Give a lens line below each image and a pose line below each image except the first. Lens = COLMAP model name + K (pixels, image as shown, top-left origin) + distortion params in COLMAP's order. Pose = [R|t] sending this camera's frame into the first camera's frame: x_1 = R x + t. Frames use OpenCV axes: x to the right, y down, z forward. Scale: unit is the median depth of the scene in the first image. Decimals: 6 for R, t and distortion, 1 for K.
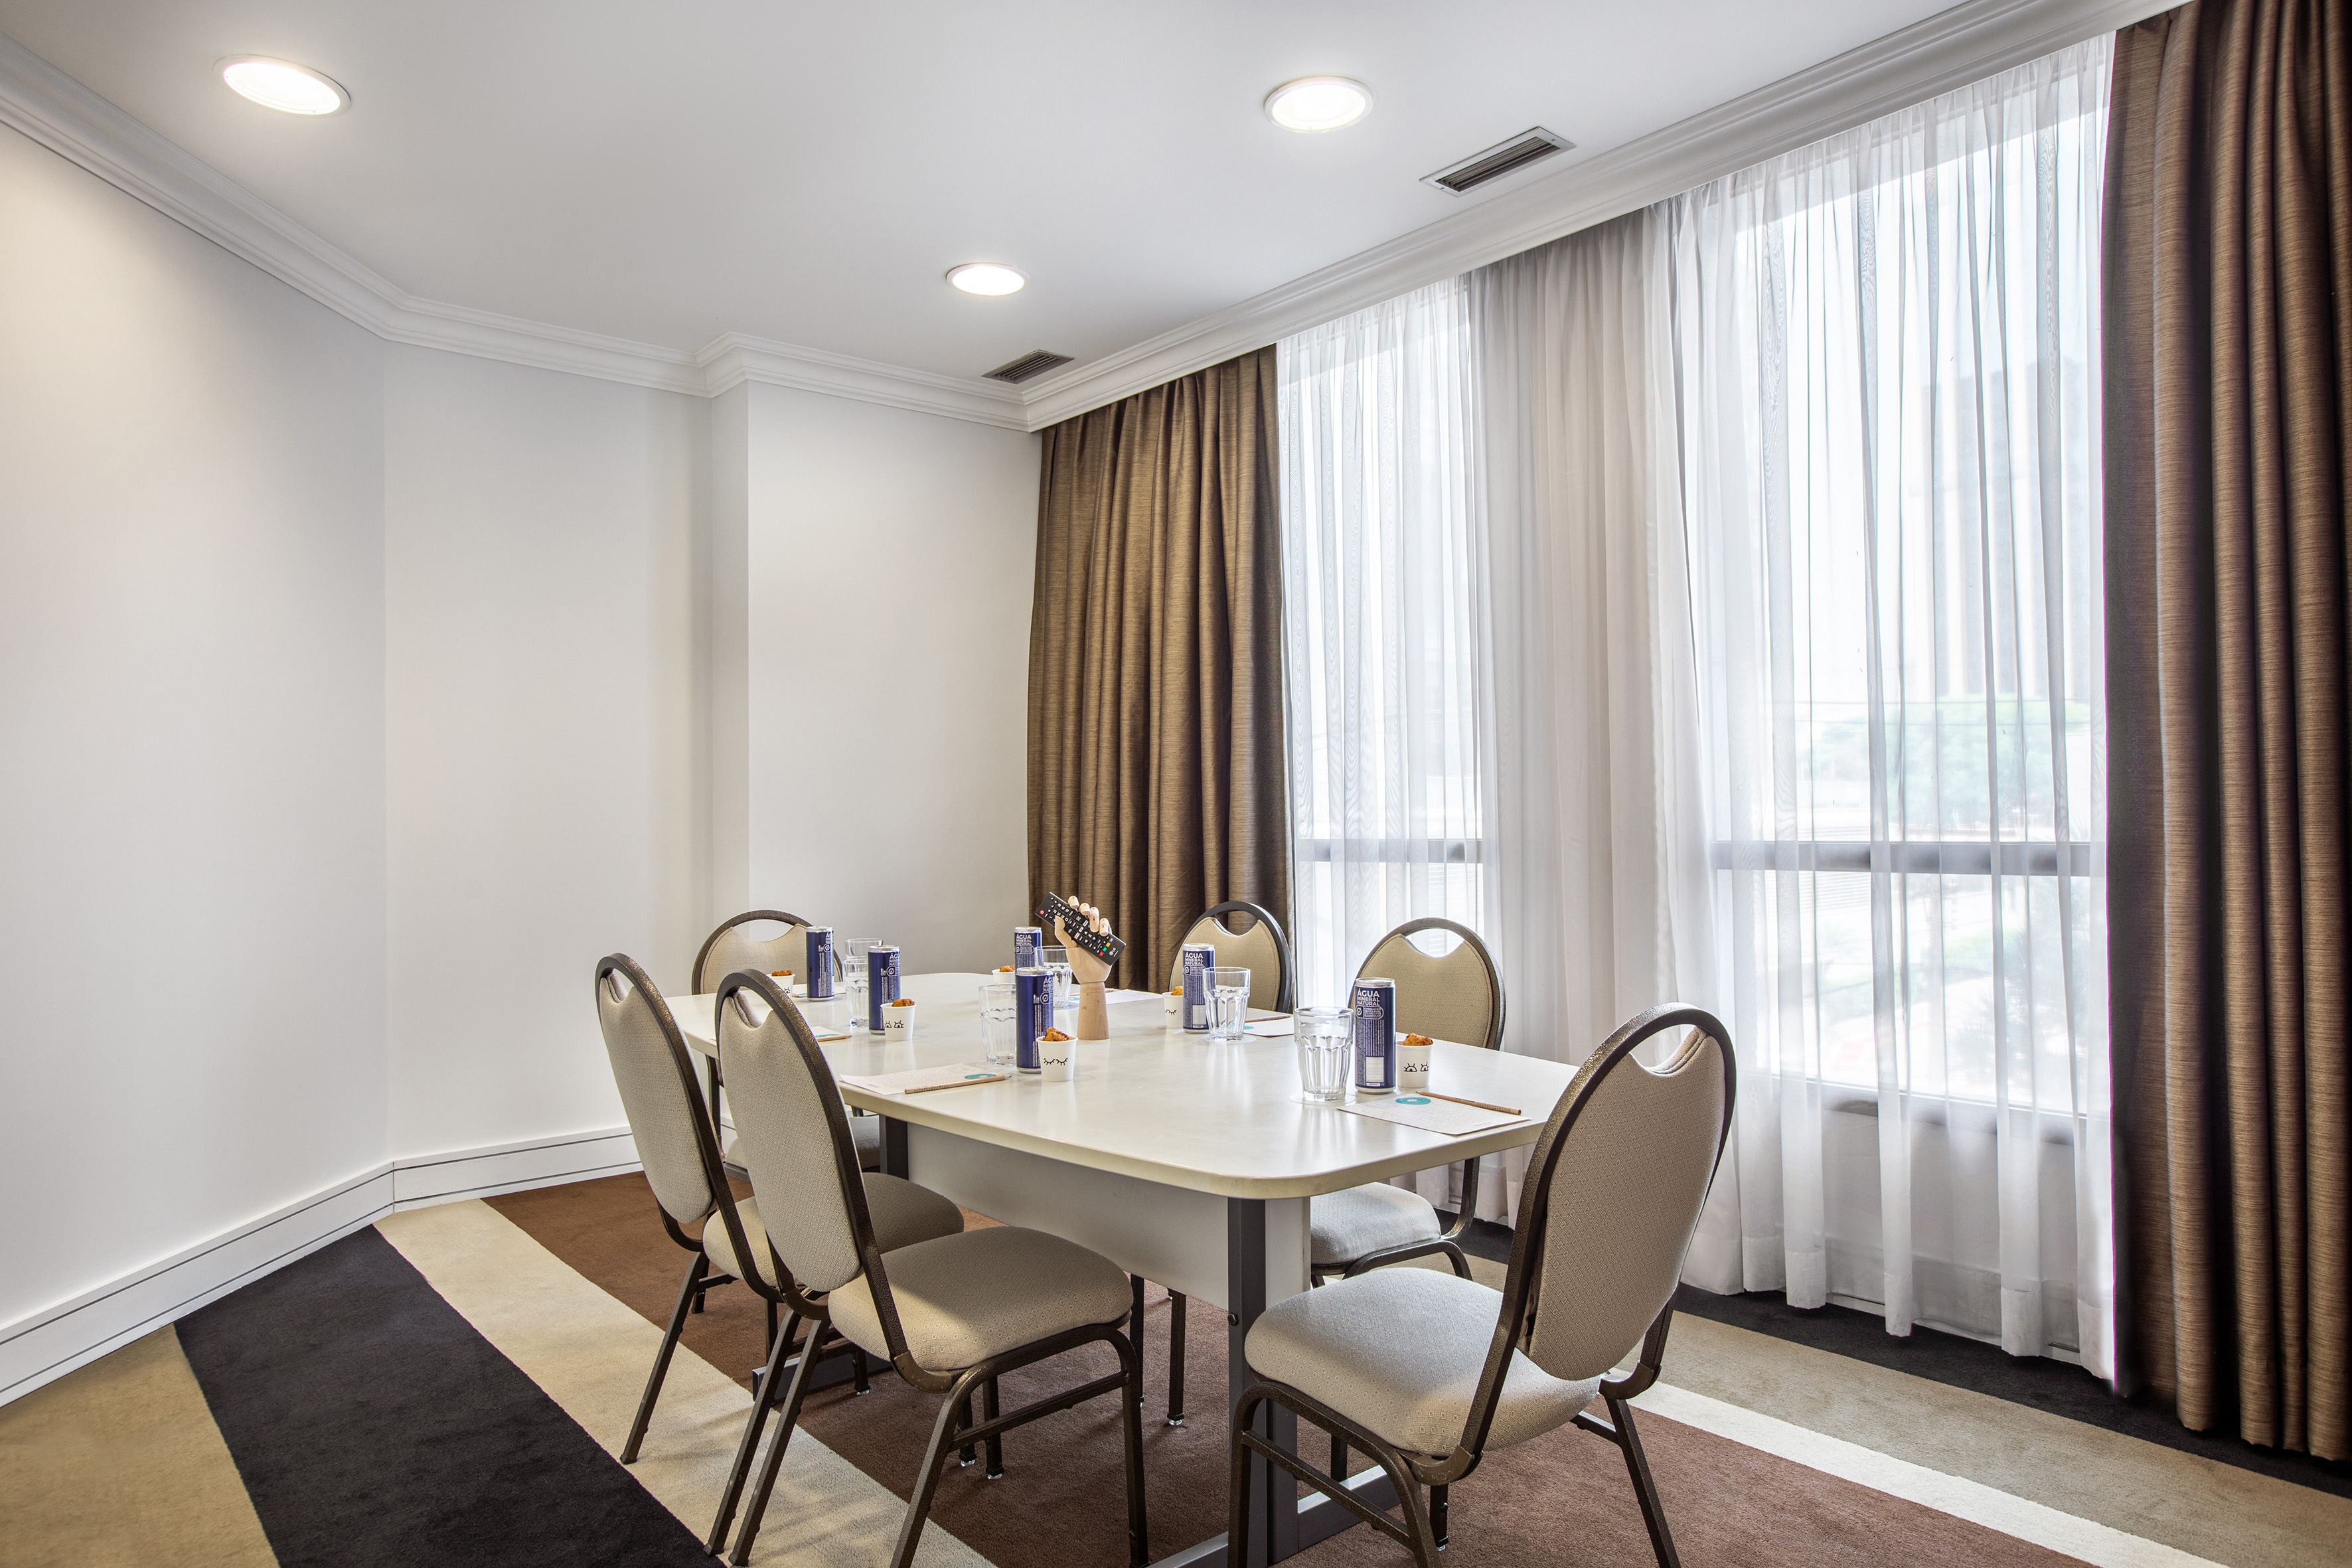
lens RADIAL K [[1475.7, 0, 1175.2], [0, 1475.7, 783.1], [0, 0, 1]] dist [0.002908, 0.004186]
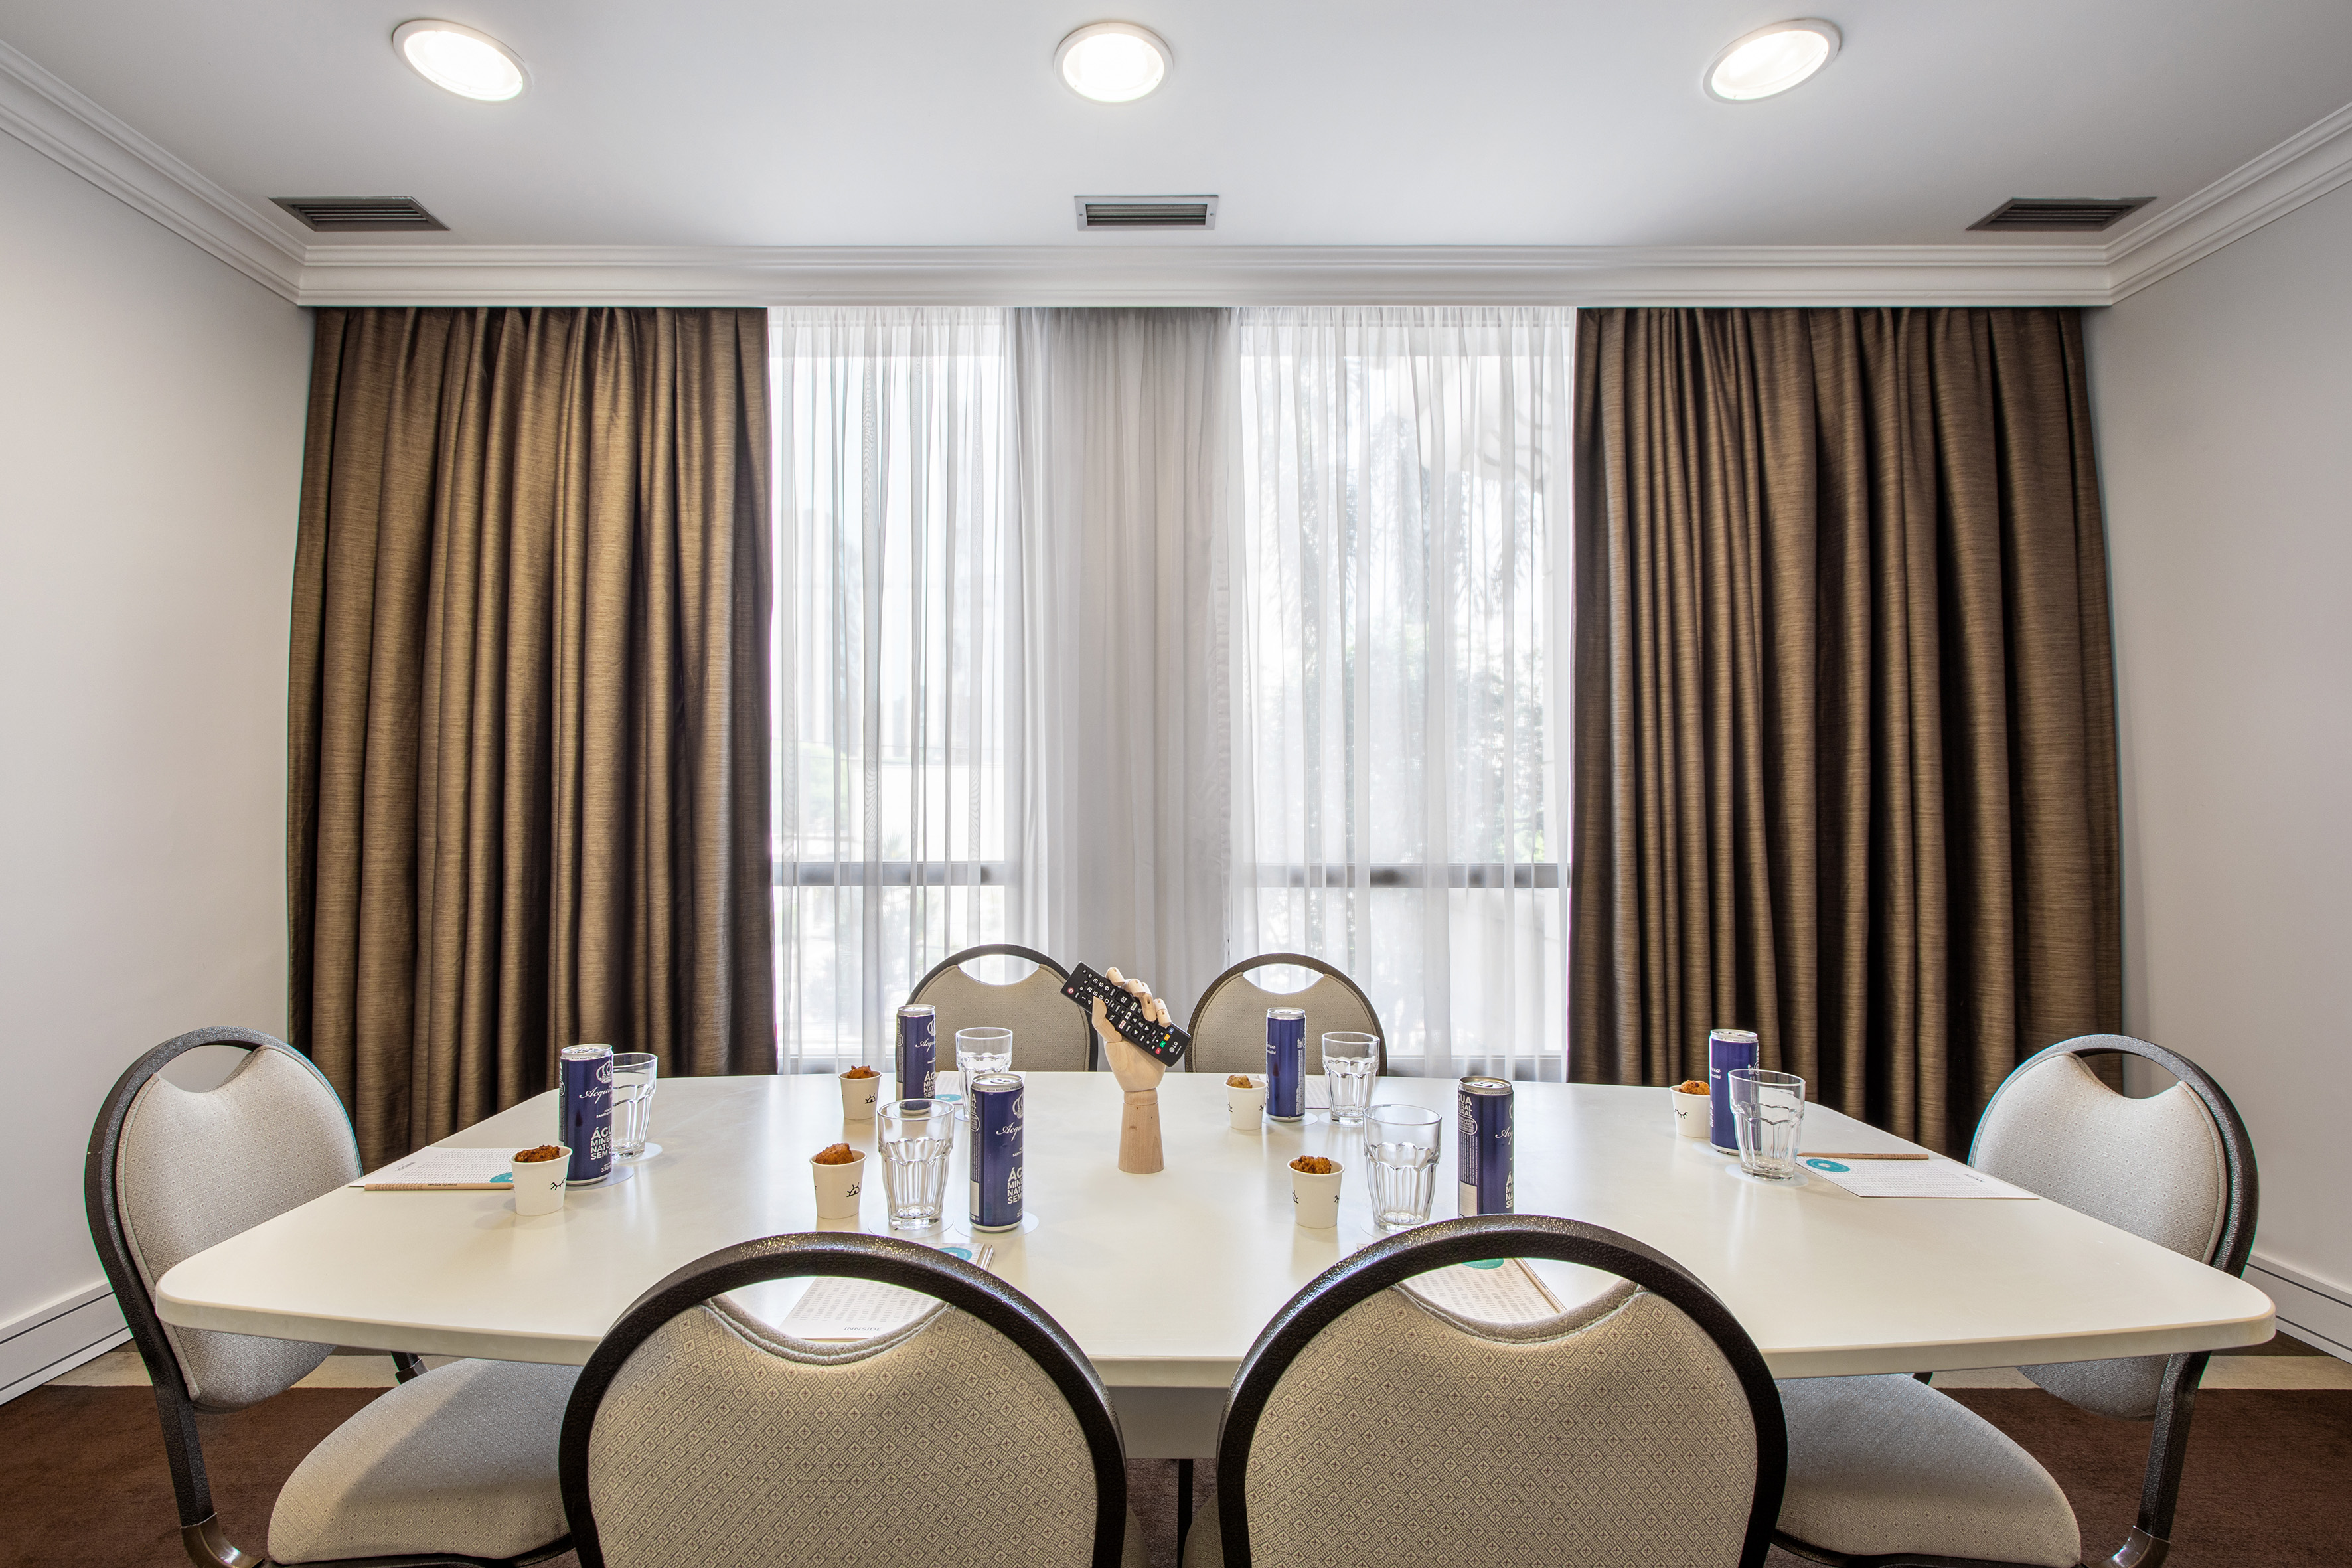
lens RADIAL K [[1112.0, 0, 1167.0], [0, 1112.0, 799.5], [0, 0, 1]] dist [0.001659, 0.001823]
pose [[0.640640, 0.024755, 0.767443, -0.326616], [-0.025600, 0.999613, -0.010874, -0.000731], [-0.767415, -0.012681, 0.641026, 0.436885]]
